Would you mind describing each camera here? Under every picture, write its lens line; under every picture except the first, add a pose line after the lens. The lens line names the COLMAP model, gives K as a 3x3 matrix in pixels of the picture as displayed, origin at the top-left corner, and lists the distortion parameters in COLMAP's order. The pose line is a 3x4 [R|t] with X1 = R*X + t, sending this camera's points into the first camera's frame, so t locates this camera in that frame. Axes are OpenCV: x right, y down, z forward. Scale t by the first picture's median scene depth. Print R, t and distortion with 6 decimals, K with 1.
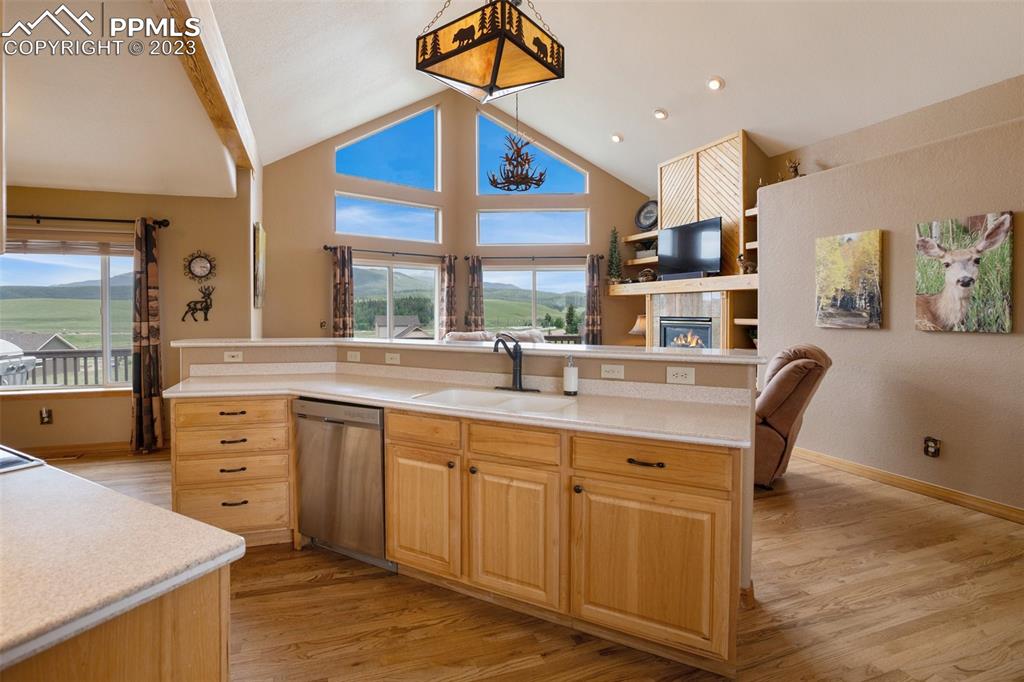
lens RADIAL K [[496.3, 0, 470.3], [0, 496.3, 316.3], [0, 0, 1]] dist [-0.063843, 0.023223]
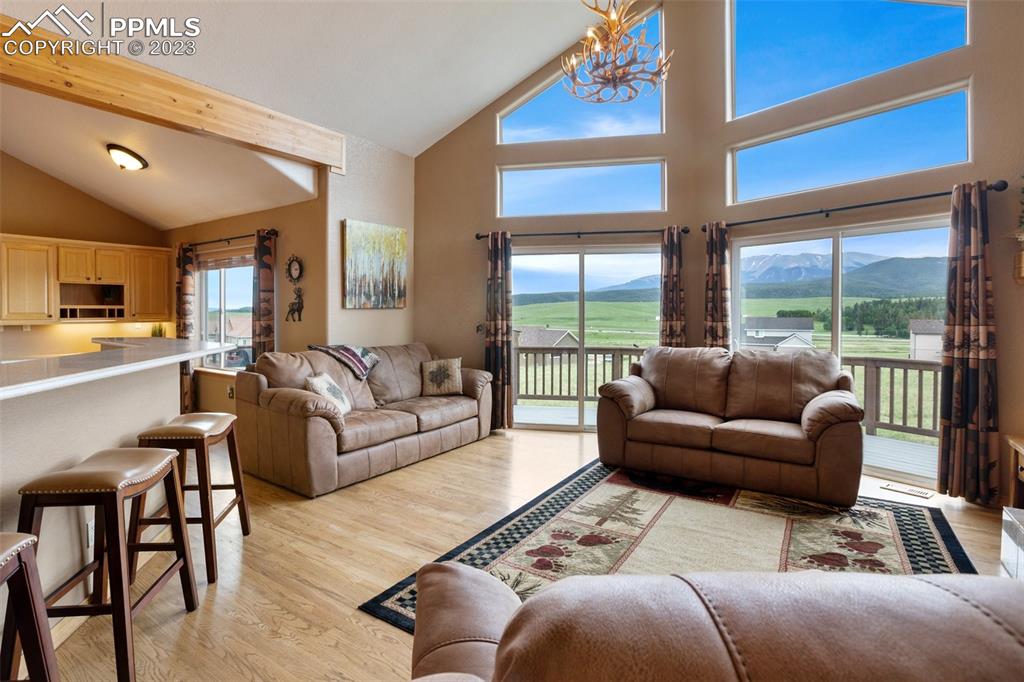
lens RADIAL K [[516.8, 0, 473.3], [0, 516.8, 317.3], [0, 0, 1]] dist [-0.060933, 0.027677]
pose [[0.598056, 0.011609, -0.801370, 0.523116], [-0.012411, 0.999909, 0.005223, -0.008858], [0.801358, 0.006822, 0.598146, 0.604637]]
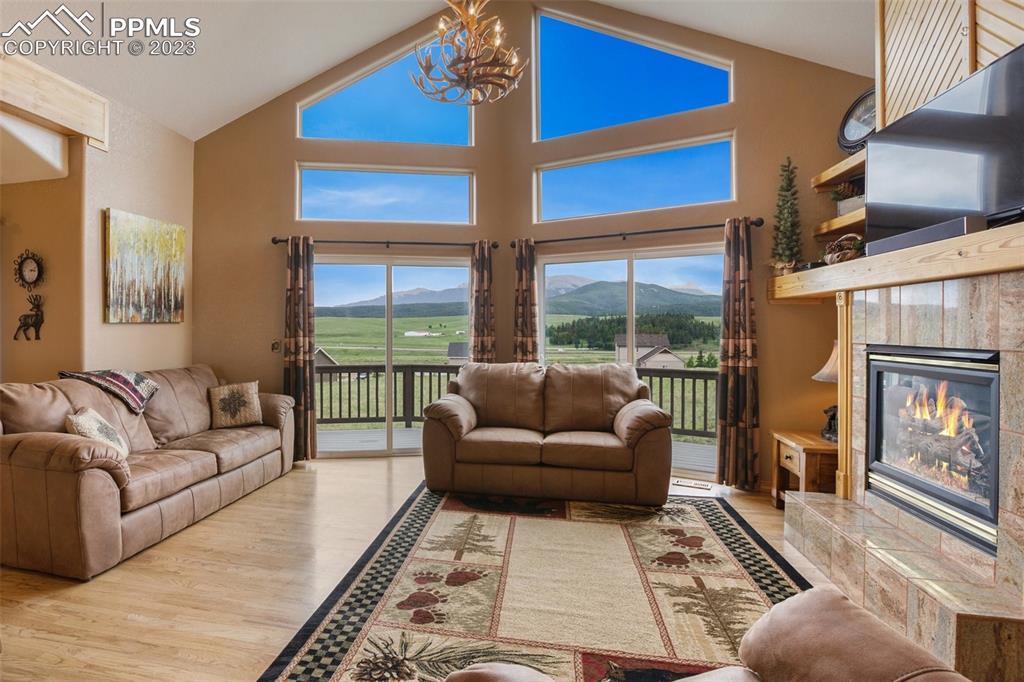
lens RADIAL K [[538.7, 0, 428.0], [0, 538.7, 329.8], [0, 0, 1]] dist [-0.063293, 0.031408]
pose [[0.855291, 0.004852, -0.518126, 0.396938], [-0.009245, 0.999940, -0.005896, -0.007122], [0.518066, 0.009833, 0.855284, 0.571515]]
